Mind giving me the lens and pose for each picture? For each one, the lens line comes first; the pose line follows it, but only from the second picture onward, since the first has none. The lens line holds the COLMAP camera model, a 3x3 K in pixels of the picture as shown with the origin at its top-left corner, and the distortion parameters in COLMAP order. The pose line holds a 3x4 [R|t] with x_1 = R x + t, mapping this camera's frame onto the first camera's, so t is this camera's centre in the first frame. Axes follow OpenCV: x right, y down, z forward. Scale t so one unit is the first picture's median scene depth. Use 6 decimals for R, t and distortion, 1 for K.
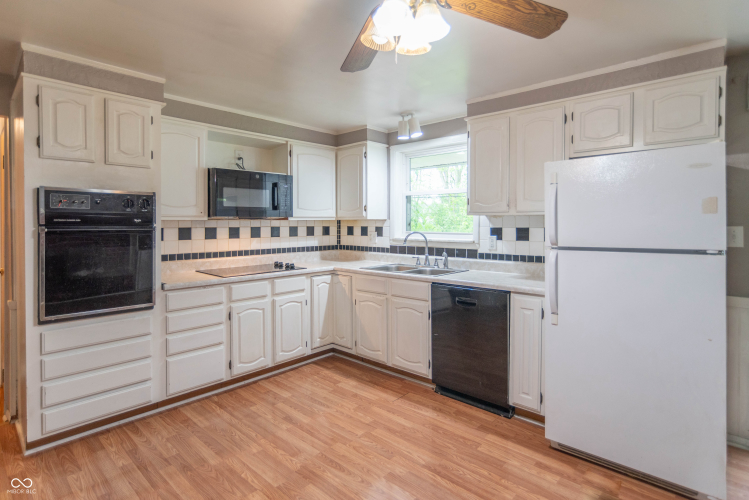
lens RADIAL K [[392.1, 0, 370.1], [0, 392.1, 228.5], [0, 0, 1]] dist [0.000192, -0.000222]
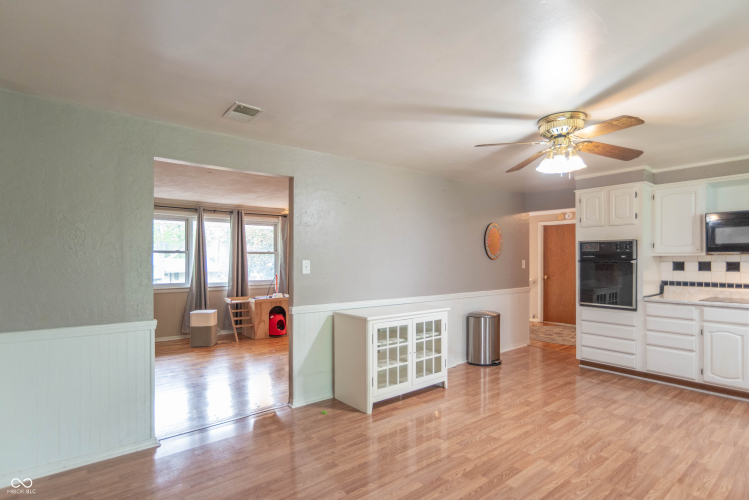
lens RADIAL K [[384.4, 0, 376.9], [0, 384.4, 257.3], [0, 0, 1]] dist [-0.028298, 0.000271]
pose [[-0.131298, -0.000034, -0.991343, 0.987659], [-0.014577, 0.999892, 0.001896, -0.003701], [0.991236, 0.014700, -0.131284, 0.124427]]
